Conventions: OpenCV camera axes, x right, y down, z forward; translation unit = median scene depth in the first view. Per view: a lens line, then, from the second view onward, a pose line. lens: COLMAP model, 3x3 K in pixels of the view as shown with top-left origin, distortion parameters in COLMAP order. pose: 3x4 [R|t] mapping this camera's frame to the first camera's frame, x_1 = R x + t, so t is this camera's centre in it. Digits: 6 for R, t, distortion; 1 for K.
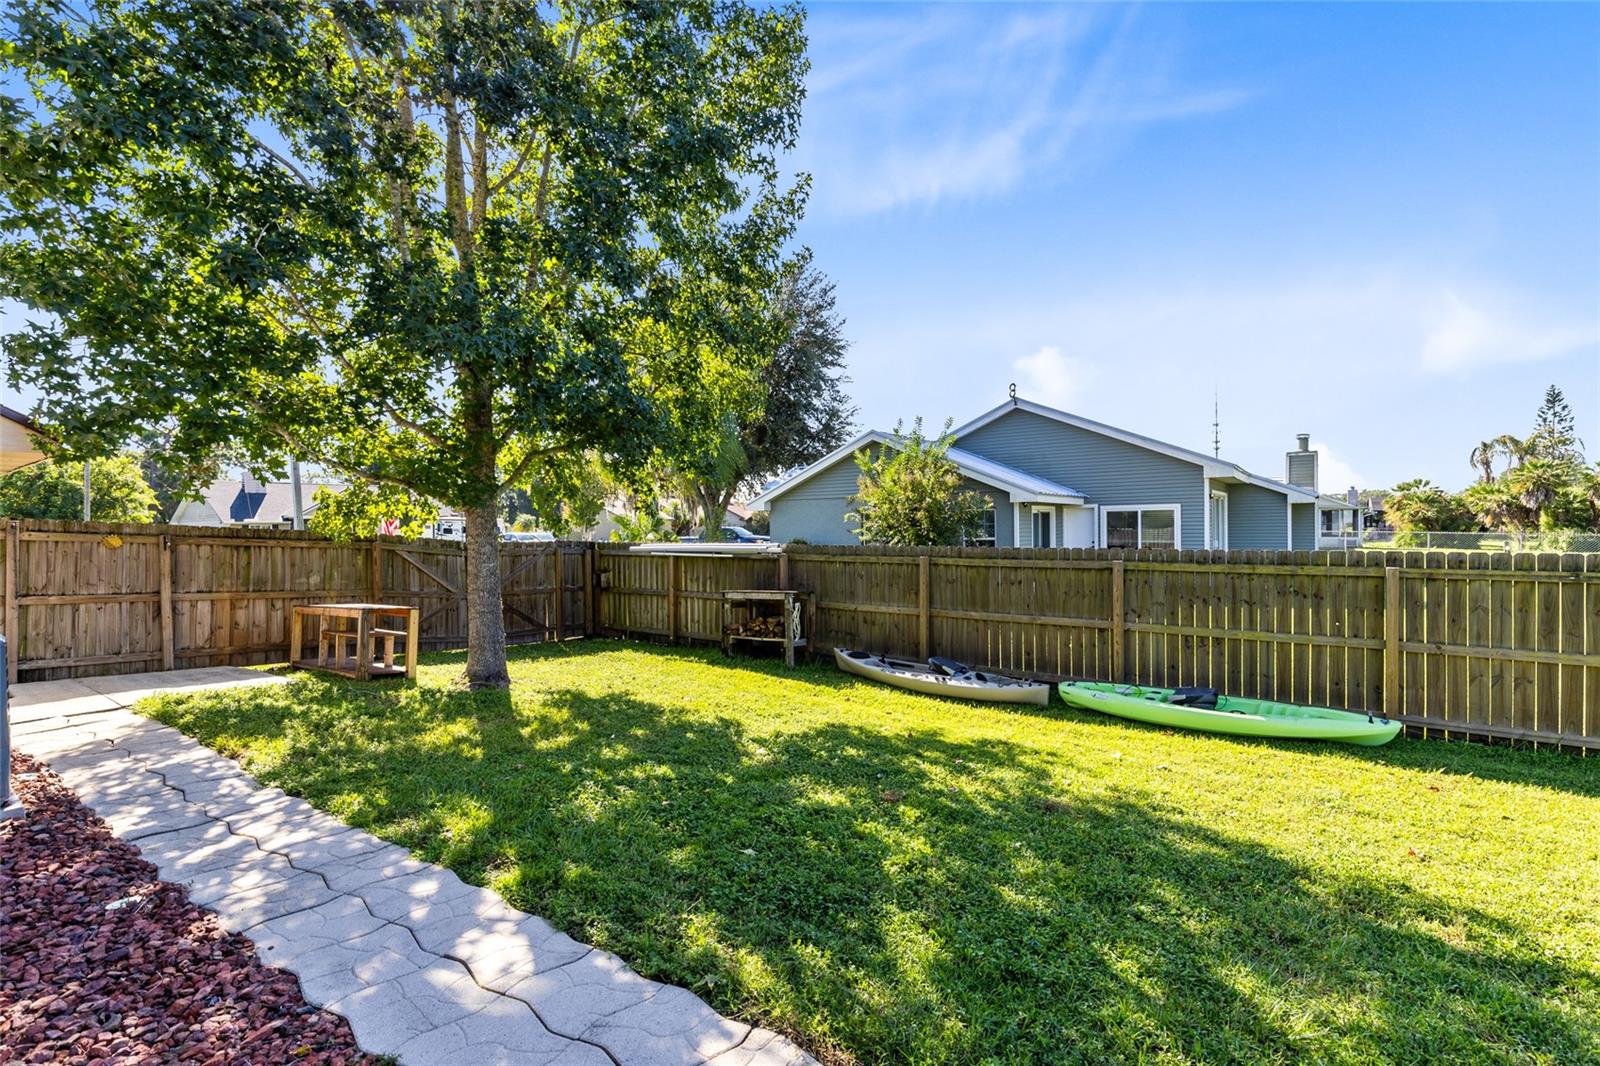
lens RADIAL K [[719.4, 0, 799.3], [0, 719.4, 527.6], [0, 0, 1]] dist [0.004083, 0.000337]
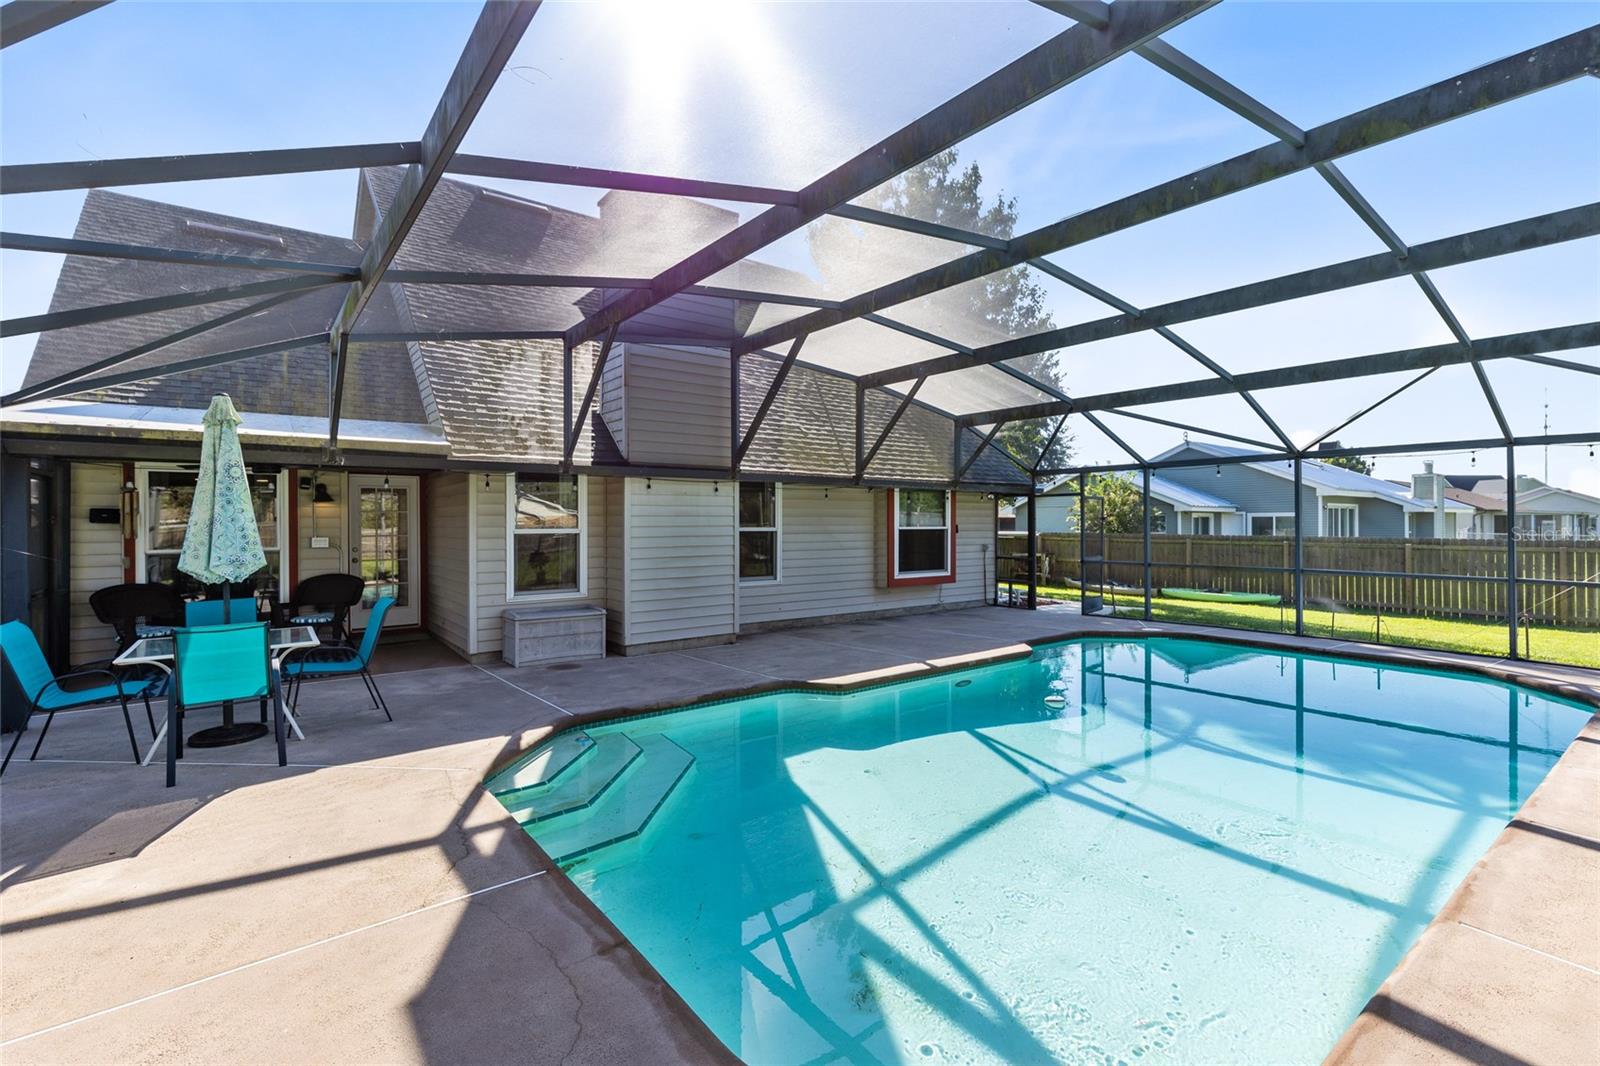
lens RADIAL K [[719.4, 0, 803.9], [0, 719.4, 524.7], [0, 0, 1]] dist [0.004083, 0.000337]
pose [[0.961275, 0.008247, -0.275467, -0.062115], [-0.009044, 0.999958, -0.001624, 0.005599], [0.275442, 0.004052, 0.961309, -0.746945]]
